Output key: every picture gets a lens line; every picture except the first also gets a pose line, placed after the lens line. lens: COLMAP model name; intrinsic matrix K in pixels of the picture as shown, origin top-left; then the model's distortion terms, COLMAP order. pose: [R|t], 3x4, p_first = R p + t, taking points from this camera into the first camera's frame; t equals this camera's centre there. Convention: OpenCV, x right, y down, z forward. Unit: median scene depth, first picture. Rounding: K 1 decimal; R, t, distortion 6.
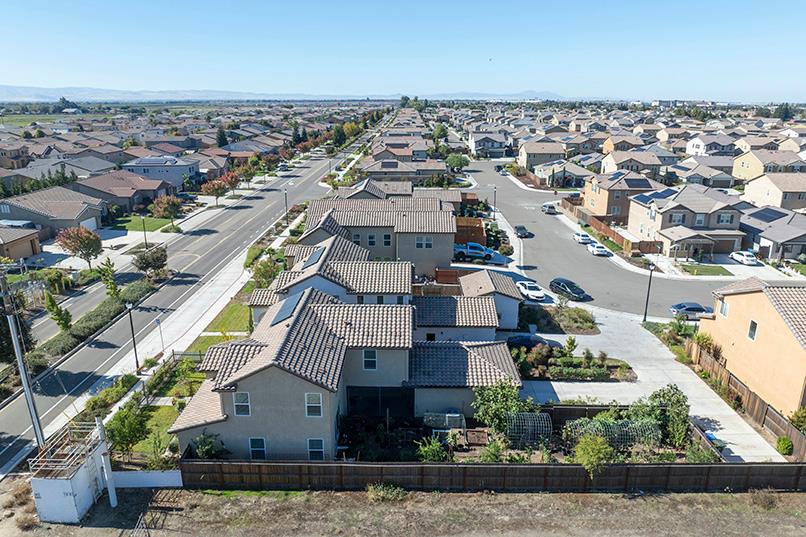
lens RADIAL K [[568.4, 0, 401.9], [0, 568.4, 272.9], [0, 0, 1]] dist [-0.040989, 0.006423]
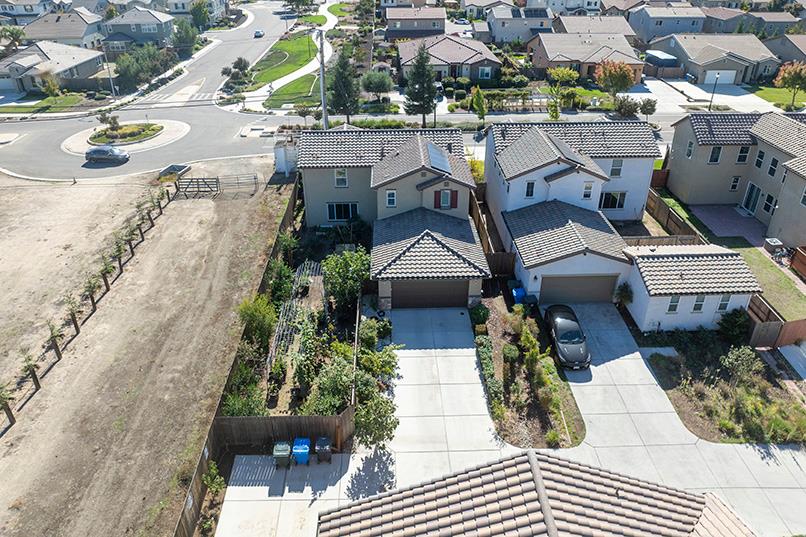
lens RADIAL K [[568.4, 0, 399.7], [0, 568.4, 239.0], [0, 0, 1]] dist [-0.040989, 0.006423]
pose [[0.041676, 0.469927, -0.881721, 0.491376], [-0.286982, 0.850931, 0.439952, -0.133265], [0.957029, 0.234702, 0.170324, 0.430870]]
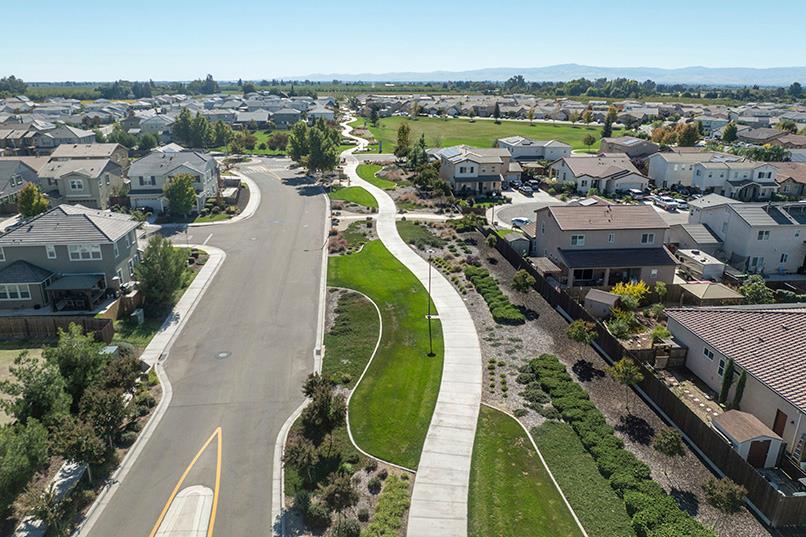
lens RADIAL K [[568.4, 0, 399.8], [0, 568.4, 267.1], [0, 0, 1]] dist [-0.040989, 0.006423]
pose [[0.116689, 0.309777, -0.943622, -0.420113], [-0.293899, 0.918330, 0.265130, -0.051682], [0.948687, 0.246391, 0.198202, 0.149082]]
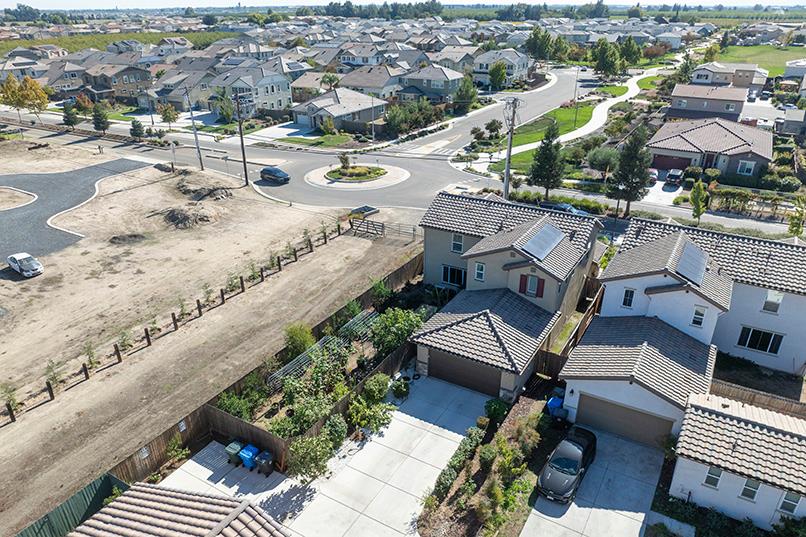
lens RADIAL K [[568.4, 0, 397.5], [0, 568.4, 305.5], [0, 0, 1]] dist [-0.040989, 0.006423]
pose [[-0.502517, 0.409847, -0.761250, 0.452297], [-0.245762, 0.776460, 0.580268, -0.189619], [0.828901, 0.478682, -0.289459, 0.607648]]
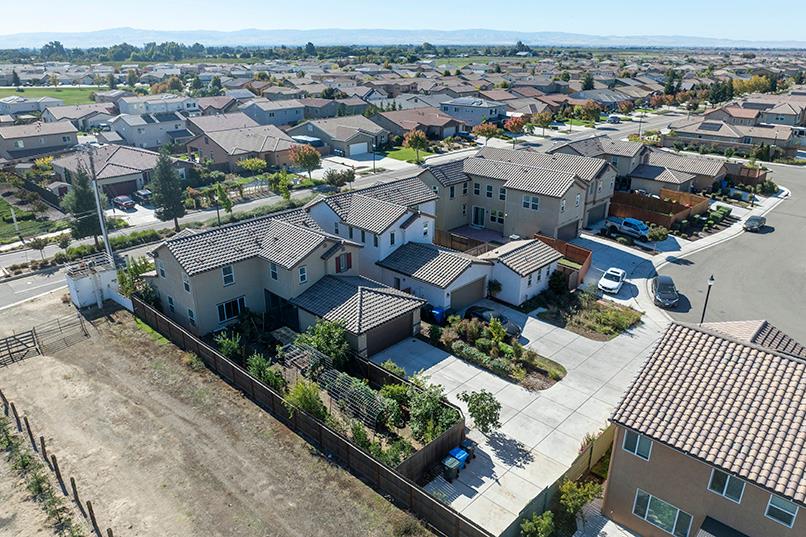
lens RADIAL K [[568.4, 0, 401.4], [0, 568.4, 265.8], [0, 0, 1]] dist [-0.040989, 0.006423]
pose [[0.732789, 0.245799, -0.634511, 0.441279], [-0.196998, 0.969179, 0.147932, -0.043348], [0.651316, 0.016594, 0.758625, 0.133194]]
